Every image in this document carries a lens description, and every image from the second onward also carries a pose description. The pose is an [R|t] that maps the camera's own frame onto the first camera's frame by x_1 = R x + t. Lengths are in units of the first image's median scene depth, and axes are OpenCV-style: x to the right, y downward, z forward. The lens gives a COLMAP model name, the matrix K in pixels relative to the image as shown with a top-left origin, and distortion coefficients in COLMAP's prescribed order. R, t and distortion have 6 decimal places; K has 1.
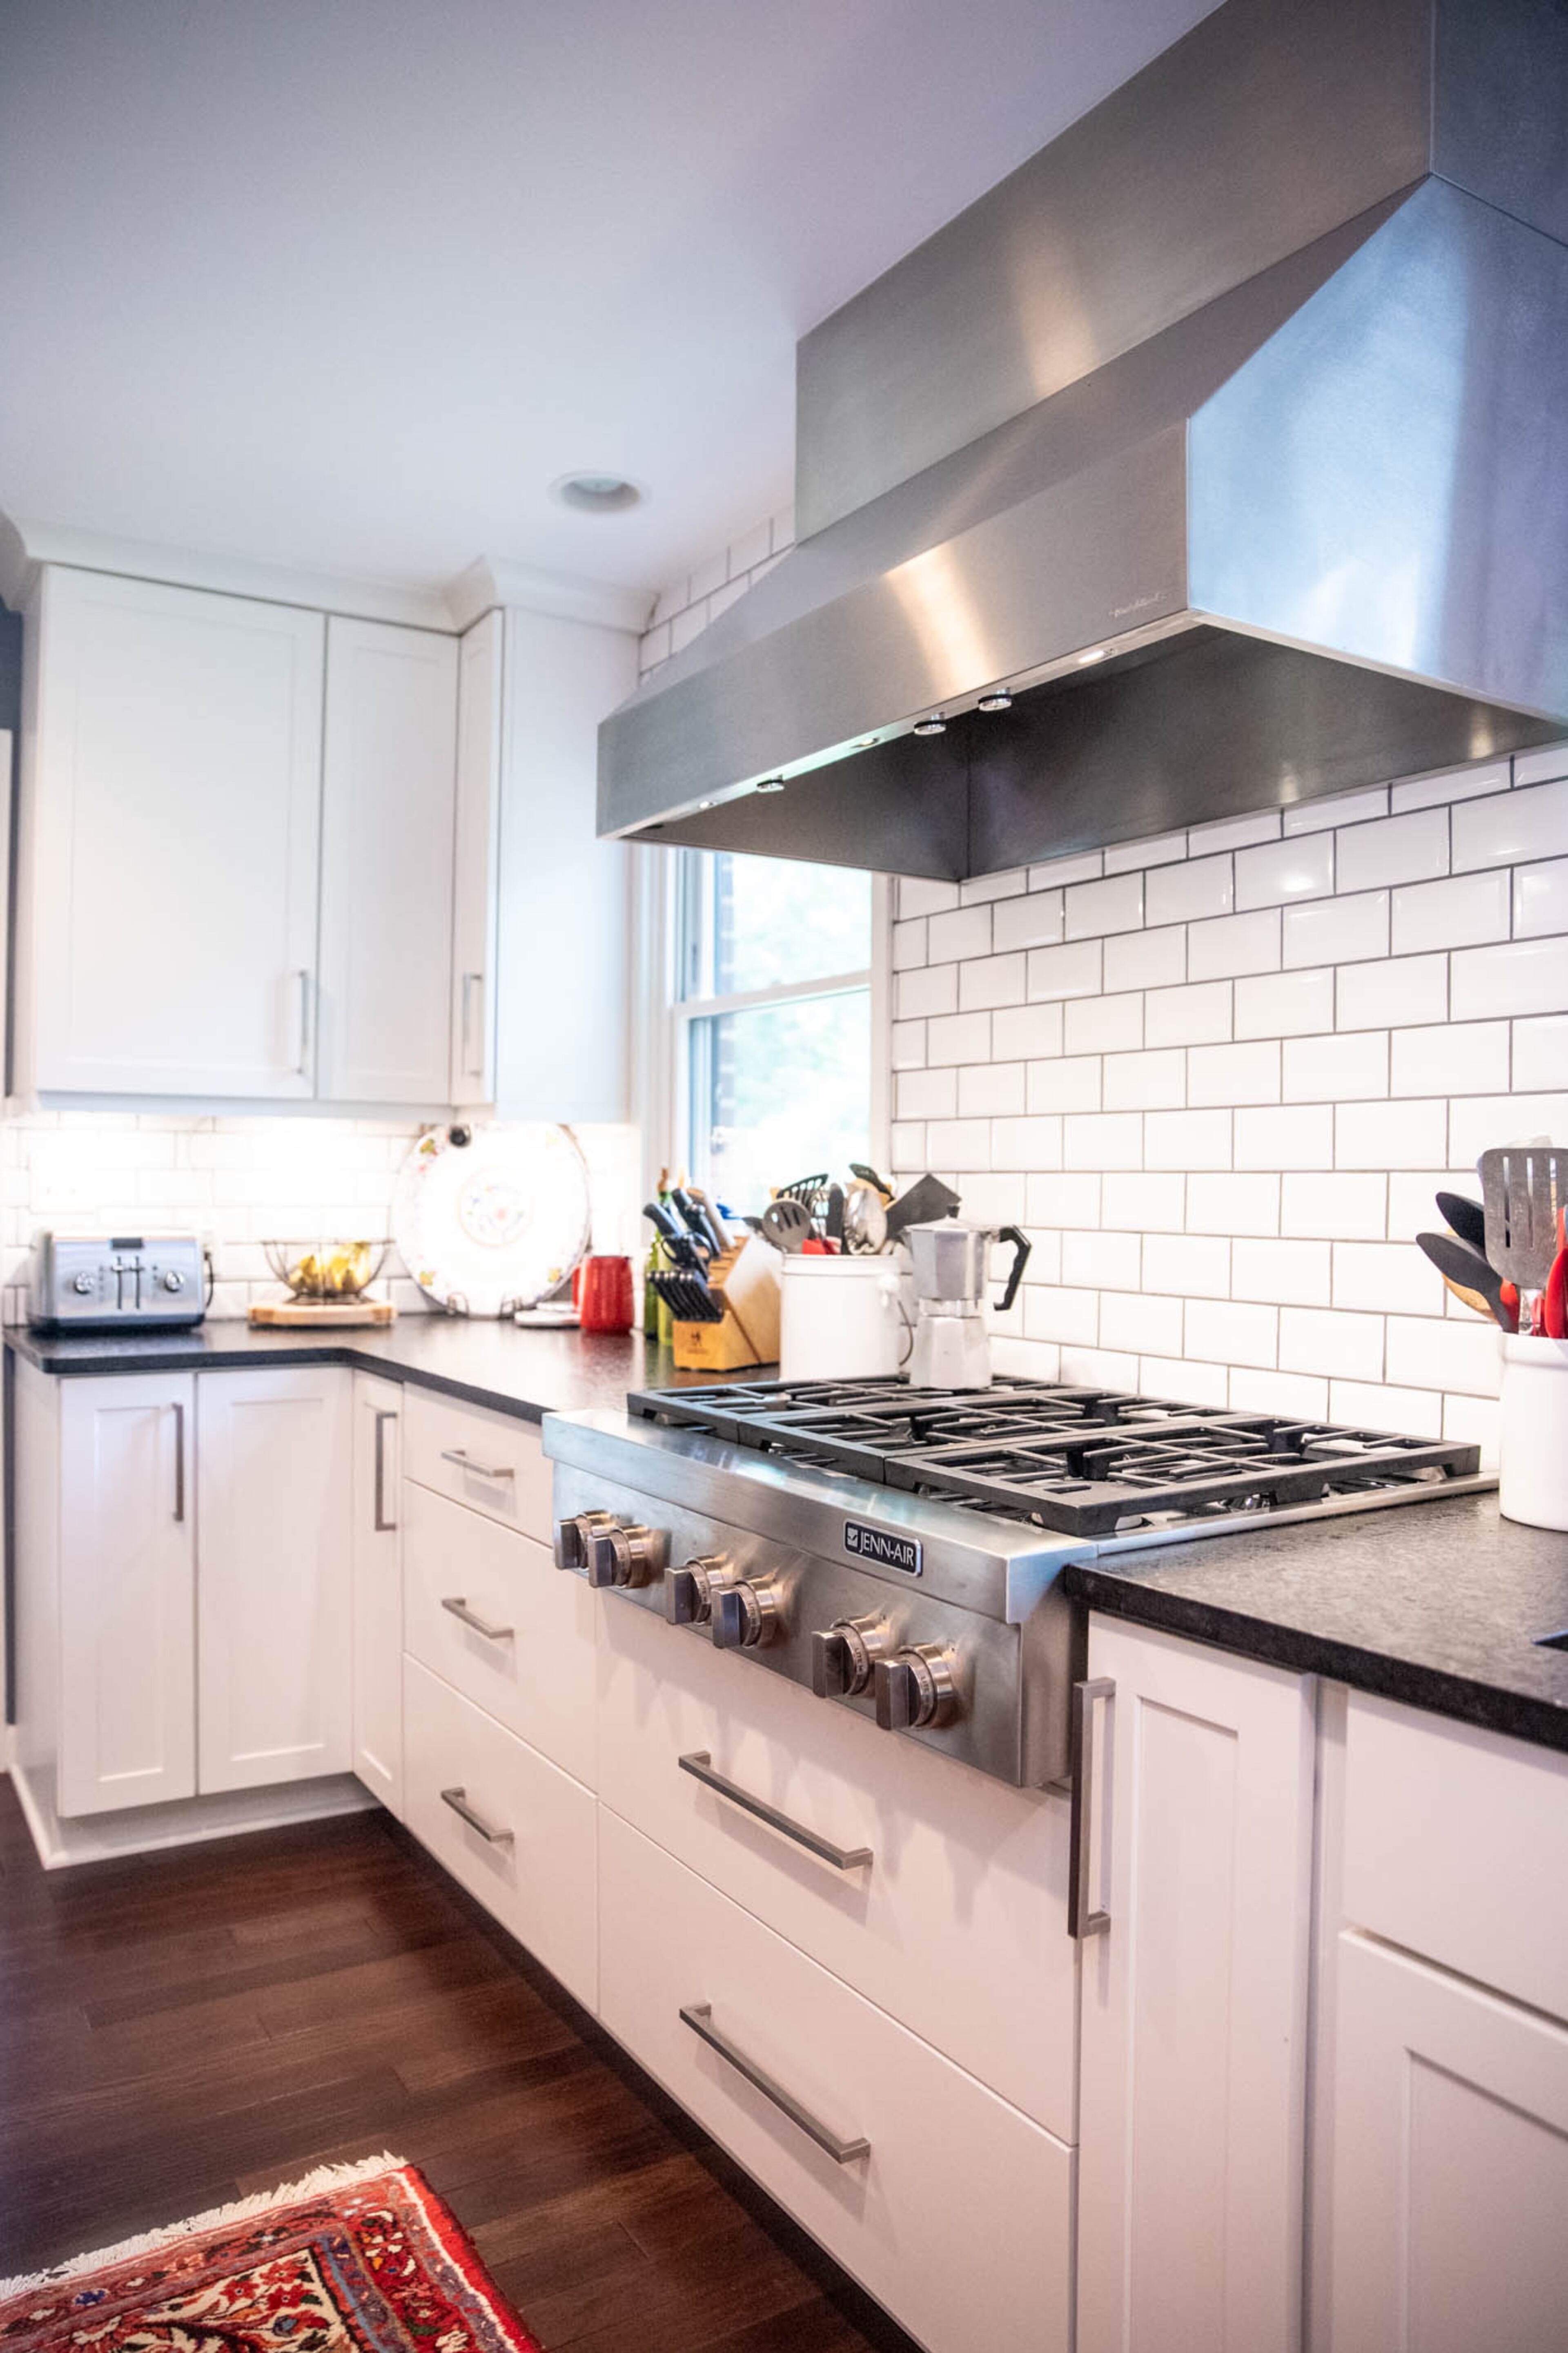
lens RADIAL K [[1649.2, 0, 780.7], [0, 1649.2, 1183.3], [0, 0, 1]] dist [-0.012946, 0.003619]
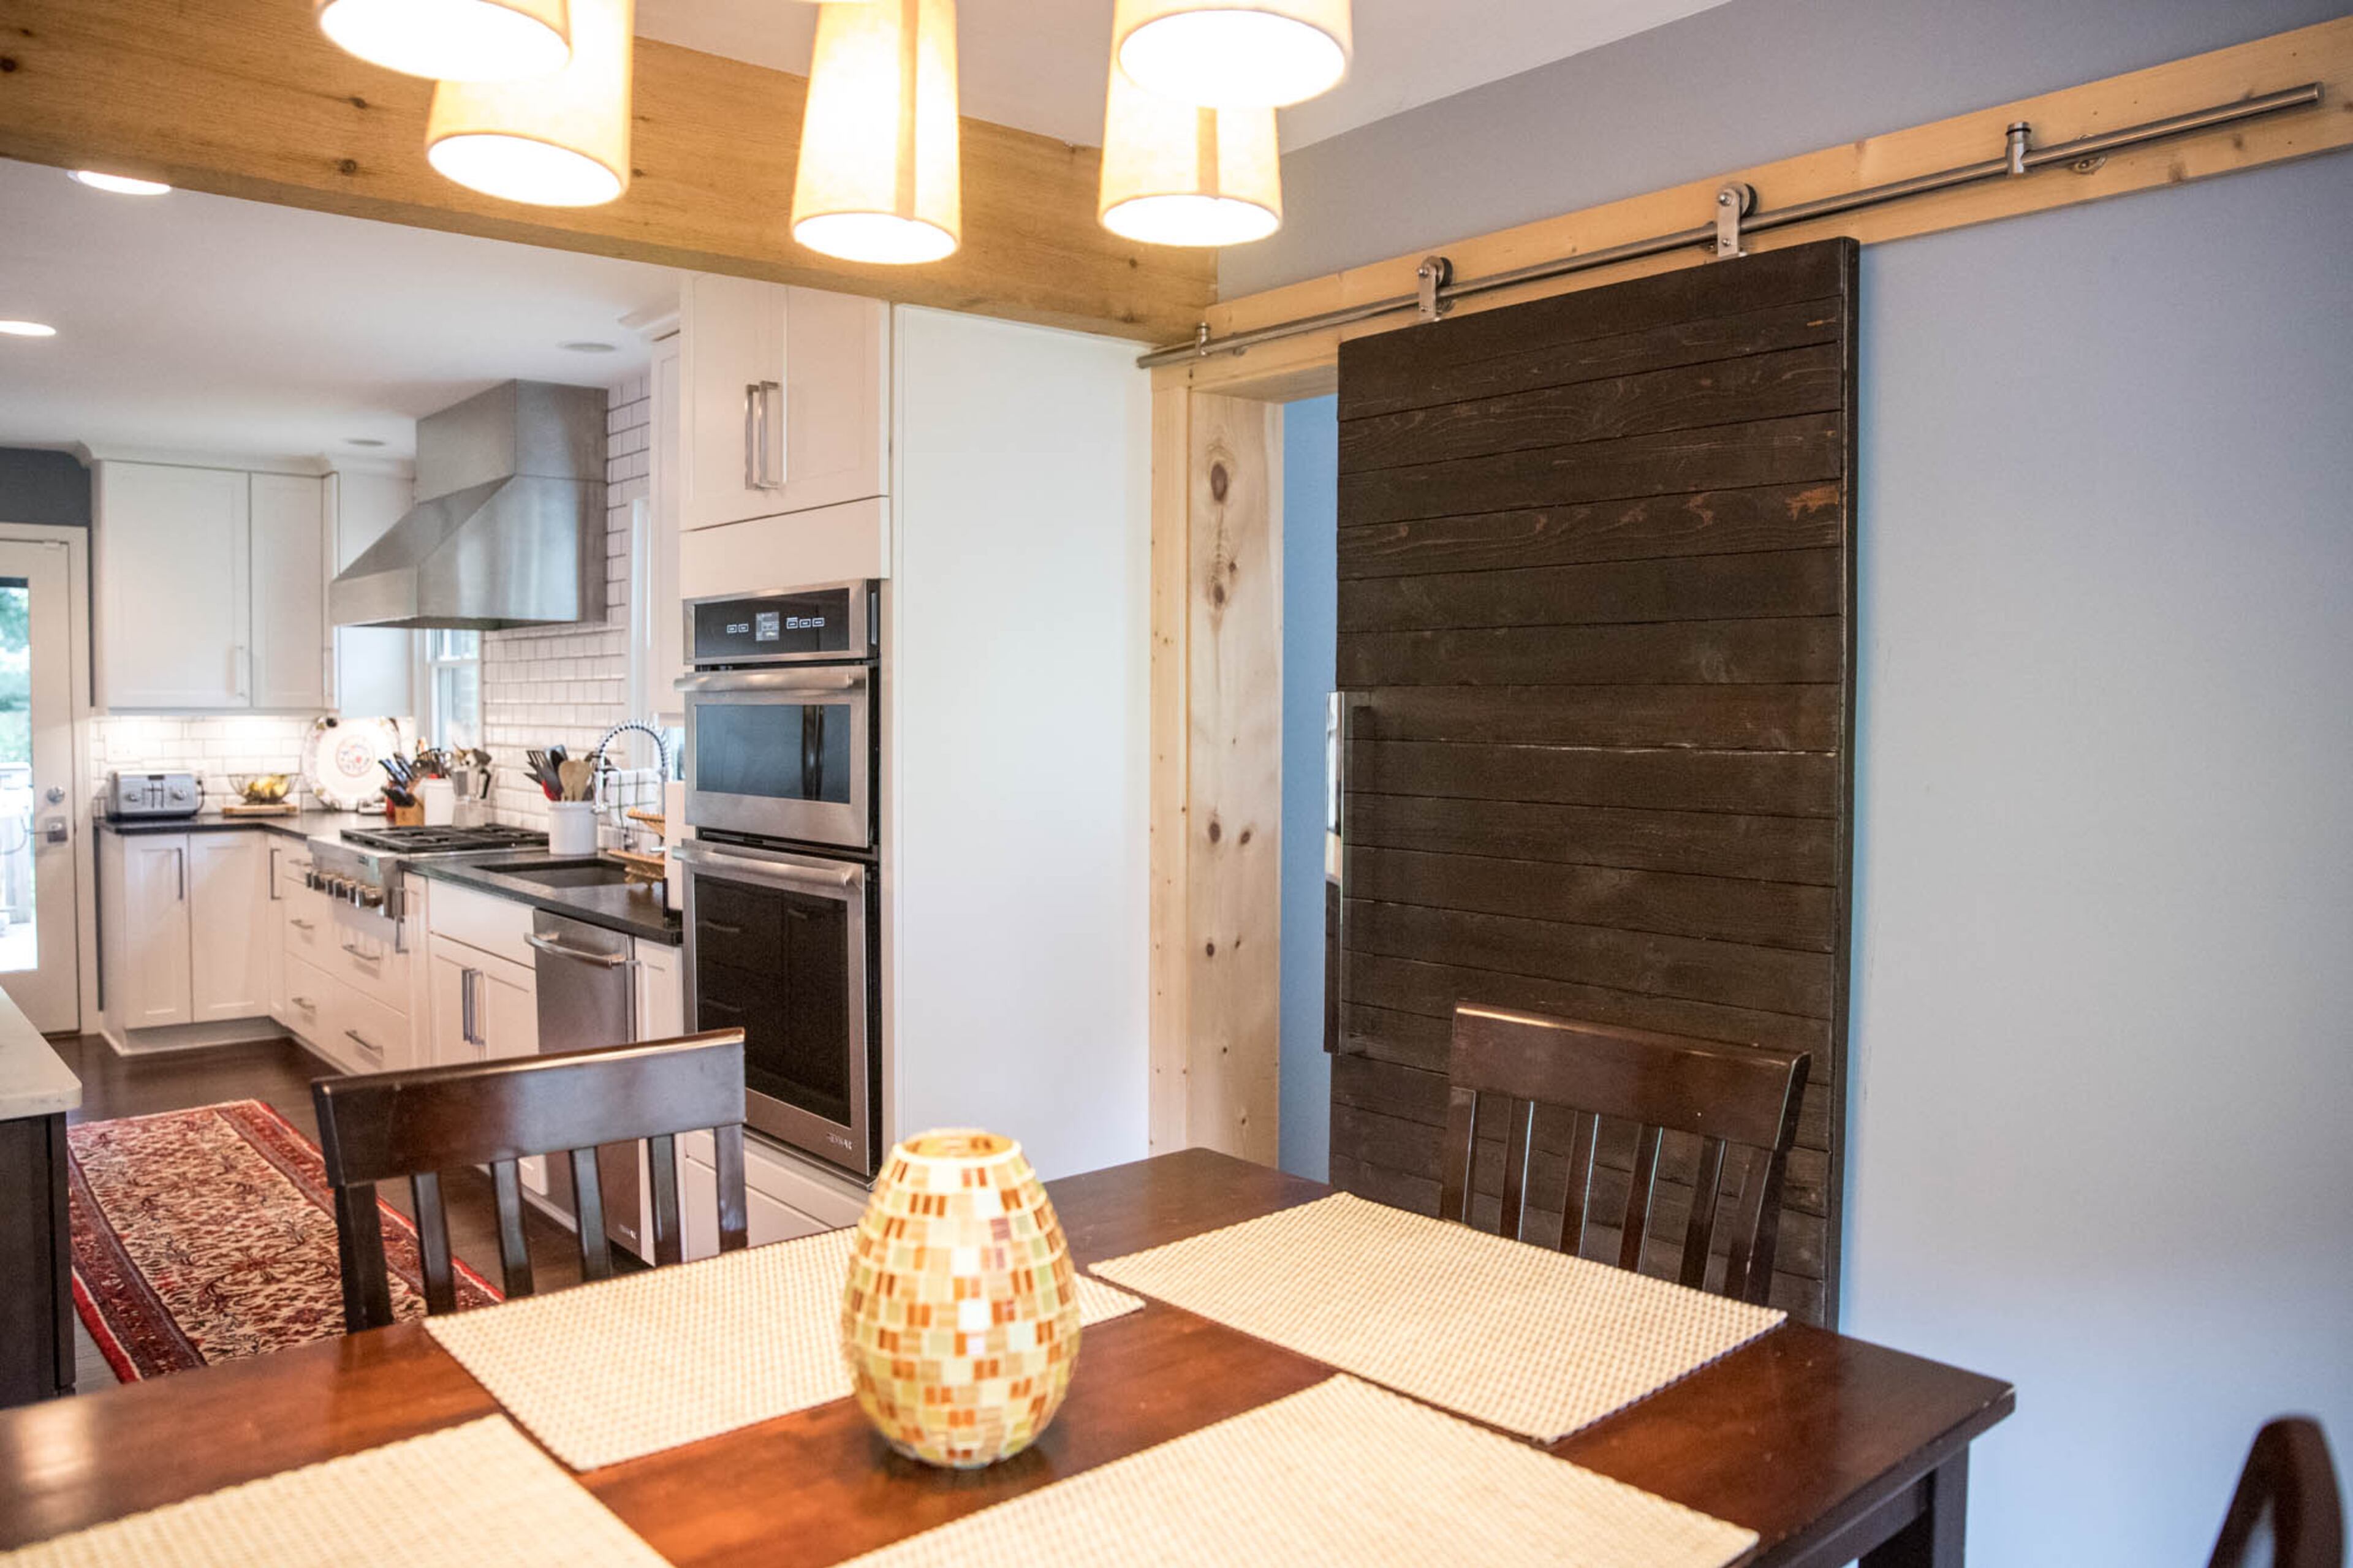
lens RADIAL K [[1649.3, 0, 1180.8], [0, 1649.3, 776.2], [0, 0, 1]] dist [-0.012946, 0.003619]
pose [[0.988230, -0.011650, 0.152528, 0.577242], [0.004402, 0.998849, 0.047773, -0.059258], [-0.152909, -0.046540, 0.987144, -1.272382]]
